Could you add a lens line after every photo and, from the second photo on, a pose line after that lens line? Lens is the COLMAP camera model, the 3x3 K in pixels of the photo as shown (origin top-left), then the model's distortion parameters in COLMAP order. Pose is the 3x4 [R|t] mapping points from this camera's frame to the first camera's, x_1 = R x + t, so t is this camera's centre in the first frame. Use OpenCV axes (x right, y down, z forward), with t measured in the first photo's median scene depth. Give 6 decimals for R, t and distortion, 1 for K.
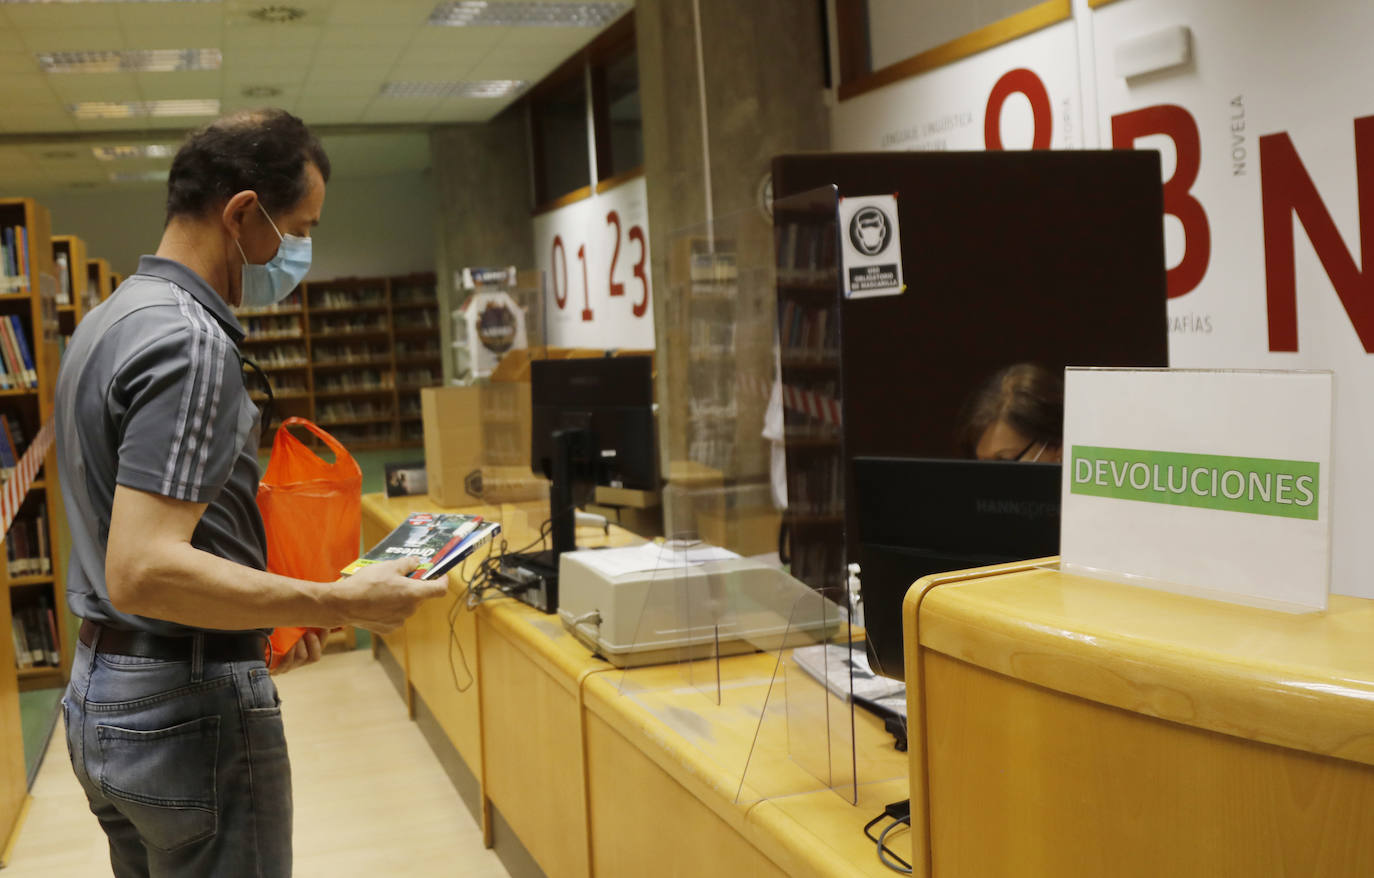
lens RADIAL K [[1570.7, 0, 687.0], [0, 1570.7, 439.0], [0, 0, 1]] dist [-0.151130, -0.012916]
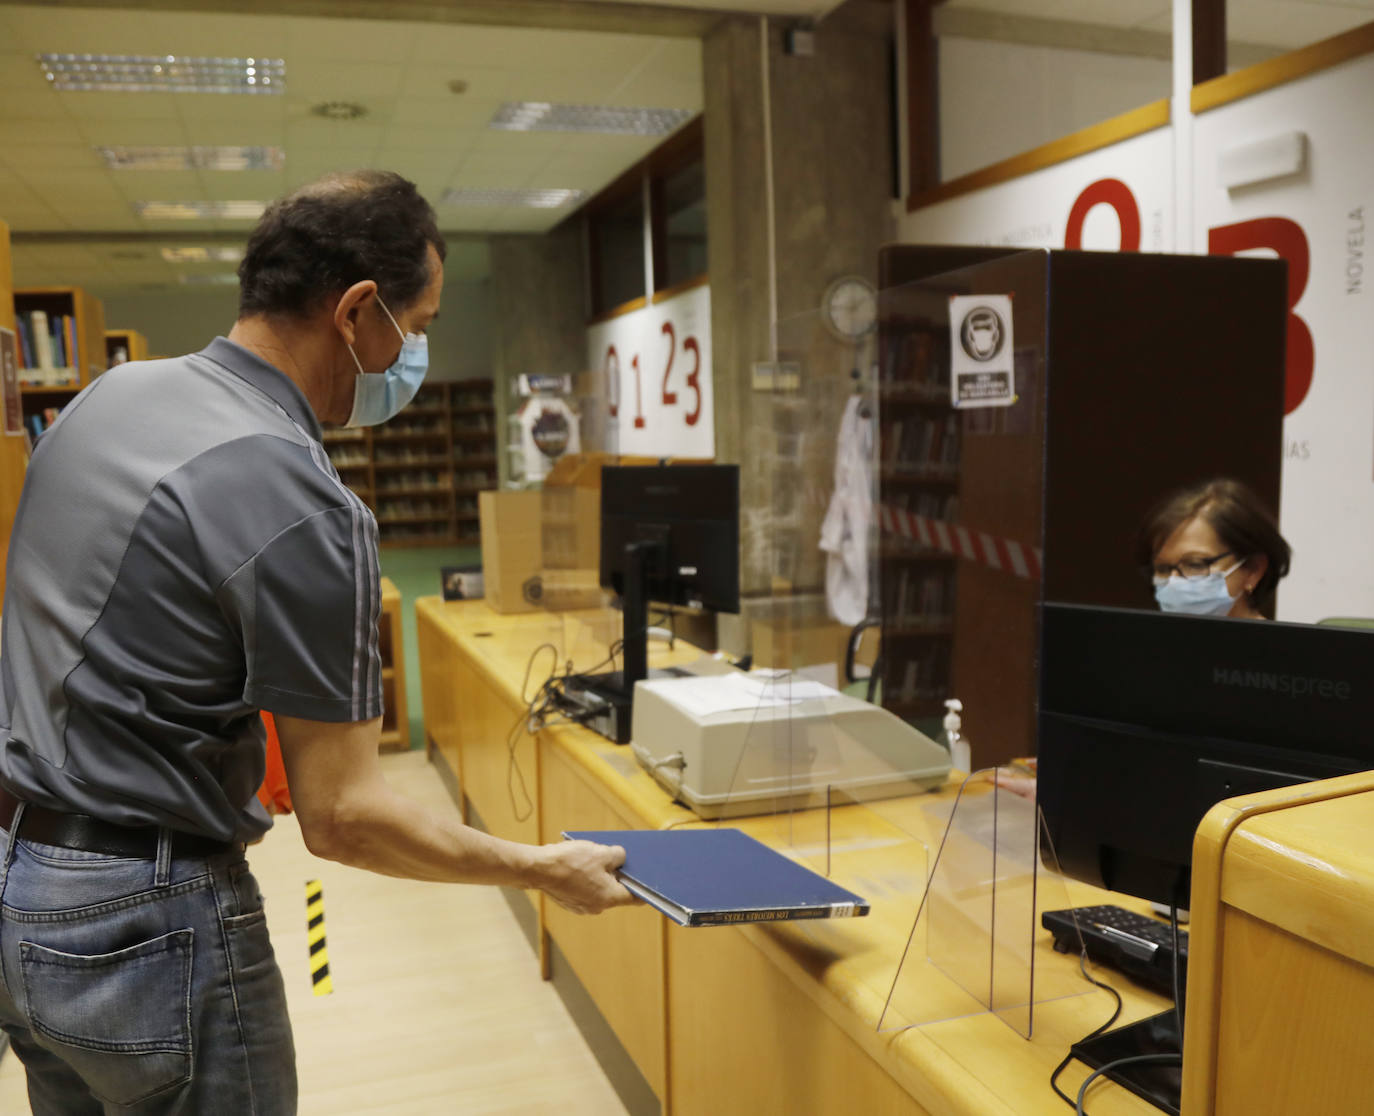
lens RADIAL K [[1303.5, 0, 690.7], [0, 1303.5, 632.3], [0, 0, 1]] dist [-0.129087, 0.028356]
pose [[0.999653, 0.026322, 0.000975, -0.040164], [-0.026320, 0.996790, 0.075607, -0.010449], [0.001018, -0.075607, 0.997137, 0.201828]]
